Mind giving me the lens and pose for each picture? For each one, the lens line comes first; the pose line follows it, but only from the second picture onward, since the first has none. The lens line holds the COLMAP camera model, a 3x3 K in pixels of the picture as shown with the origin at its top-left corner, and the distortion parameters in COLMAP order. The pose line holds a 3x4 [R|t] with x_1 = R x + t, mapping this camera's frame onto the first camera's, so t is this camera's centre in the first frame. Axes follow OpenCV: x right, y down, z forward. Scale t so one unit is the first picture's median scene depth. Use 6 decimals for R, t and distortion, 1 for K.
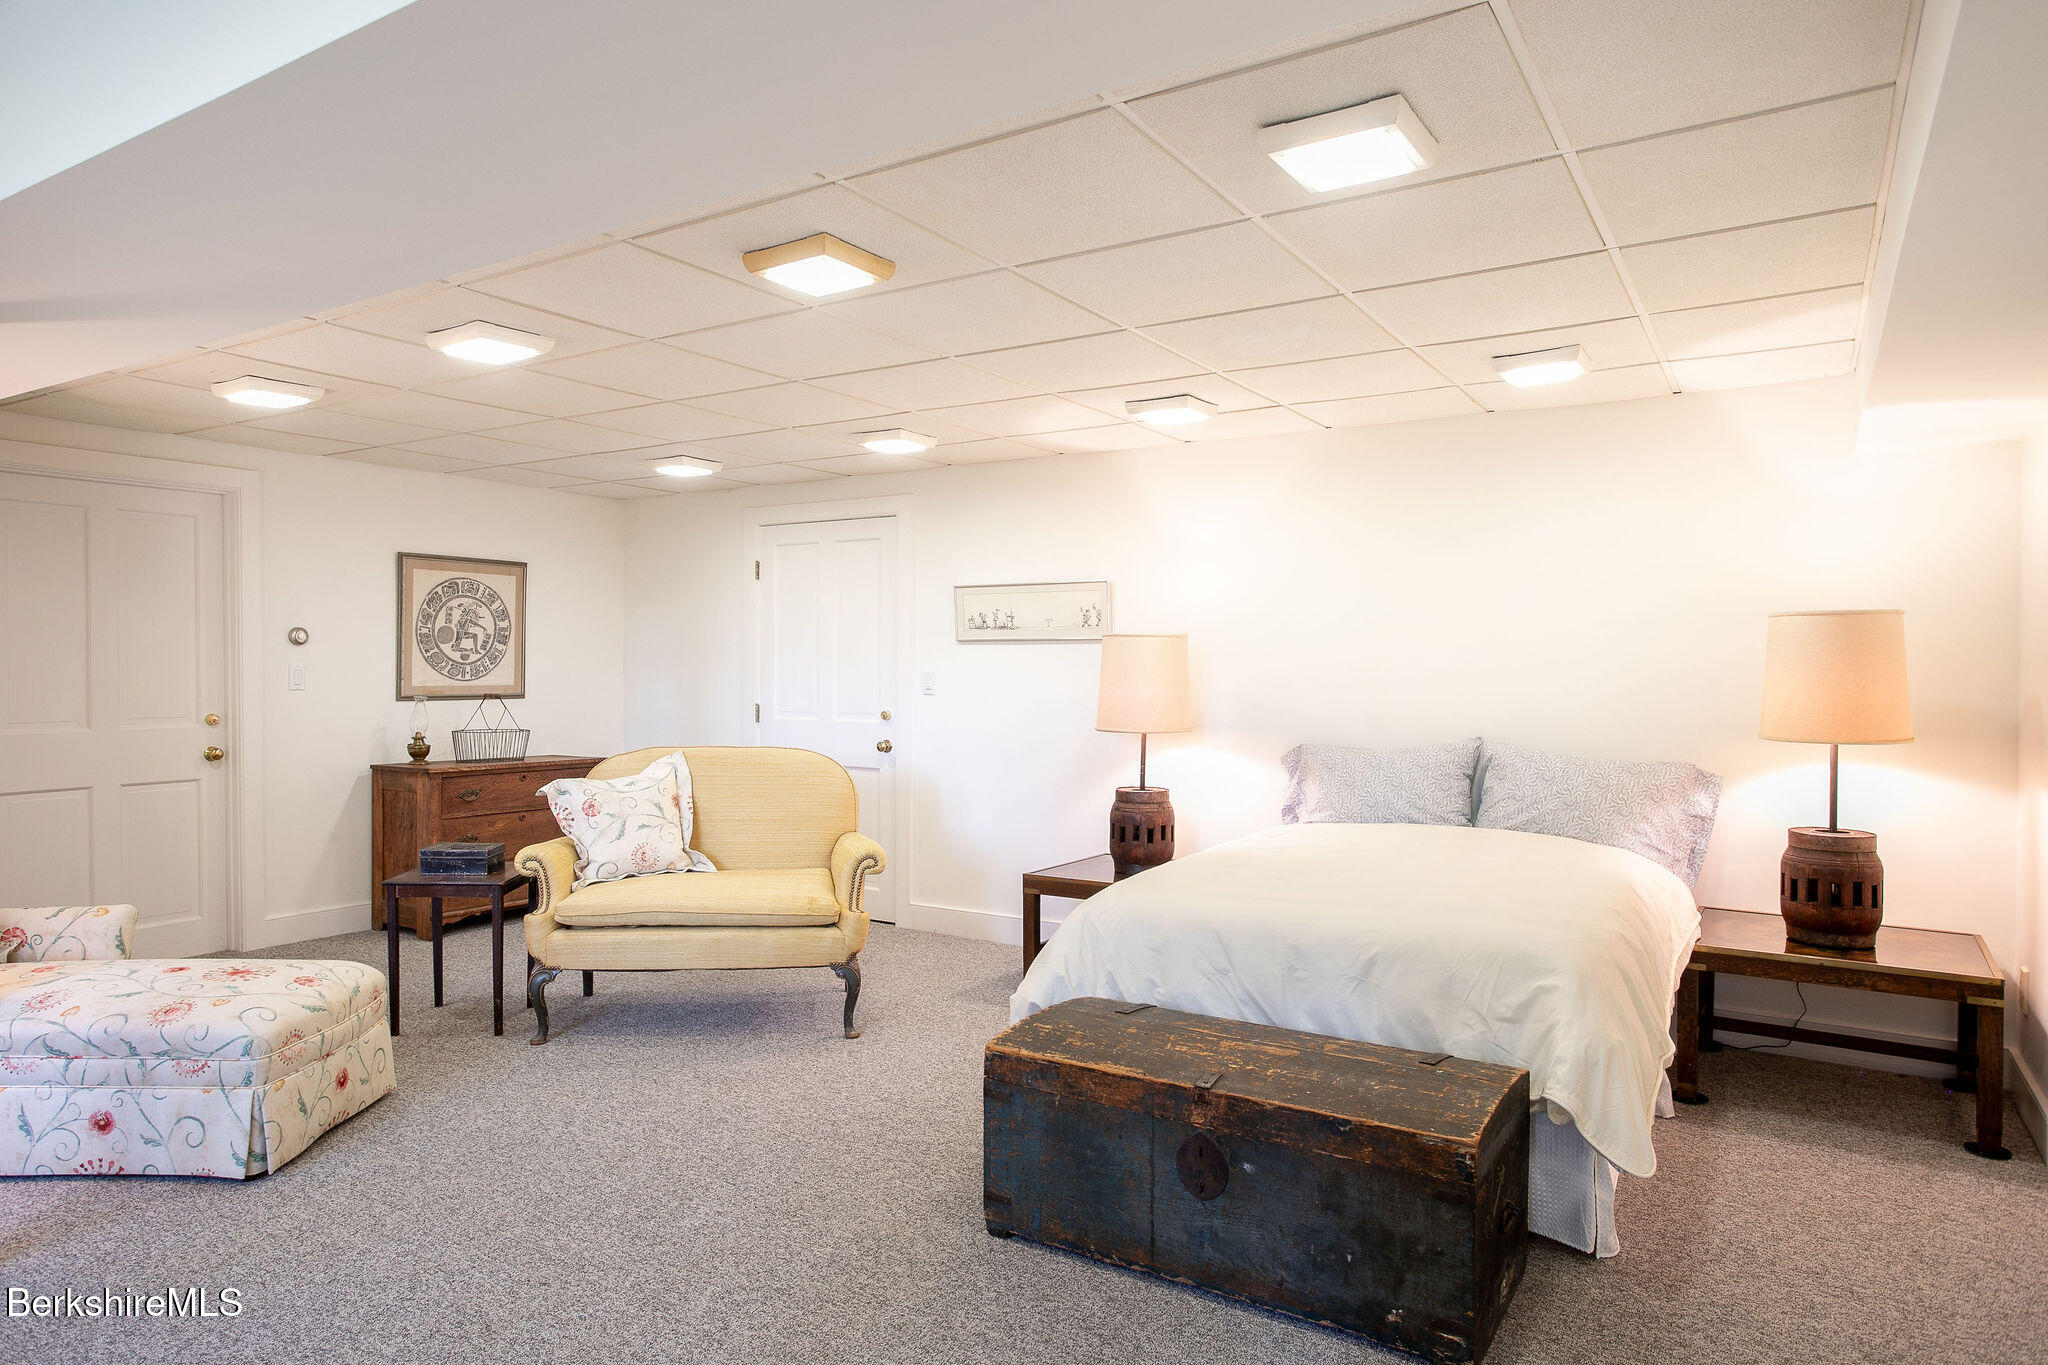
lens RADIAL K [[1210.5, 0, 1032.5], [0, 1210.5, 688.0], [0, 0, 1]] dist [-0.041389, 0.044548]
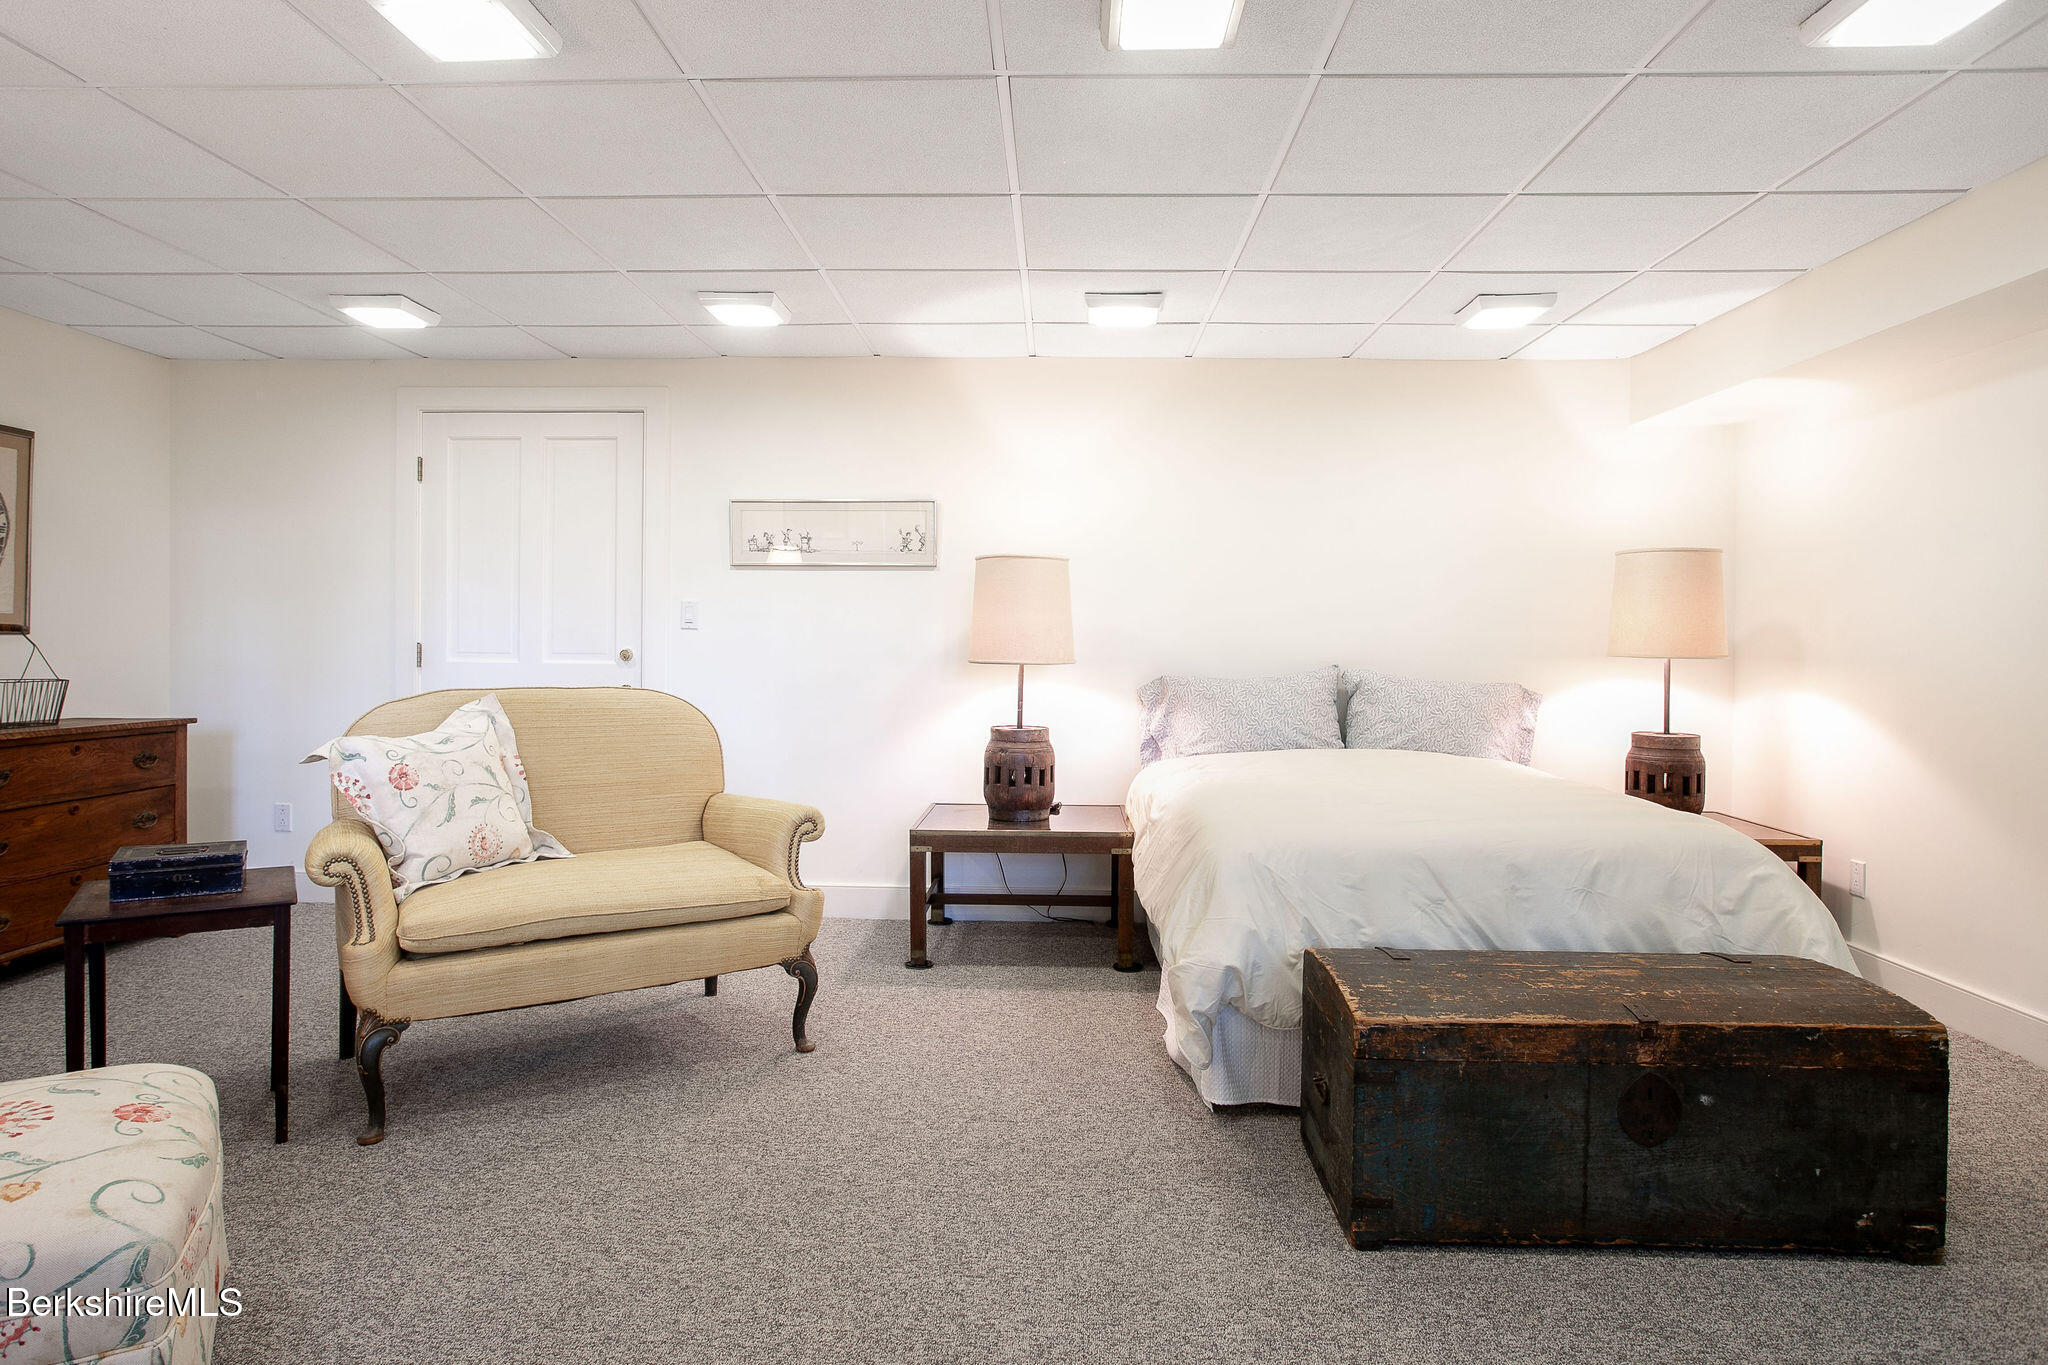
lens RADIAL K [[1149.4, 0, 1024.1], [0, 1149.4, 654.9], [0, 0, 1]] dist [-0.050675, 0.030528]
pose [[0.869718, -0.003459, 0.493537, -0.402374], [0.002713, 0.999994, 0.002228, 0.032334], [-0.493542, -0.000598, 0.869722, 0.293475]]
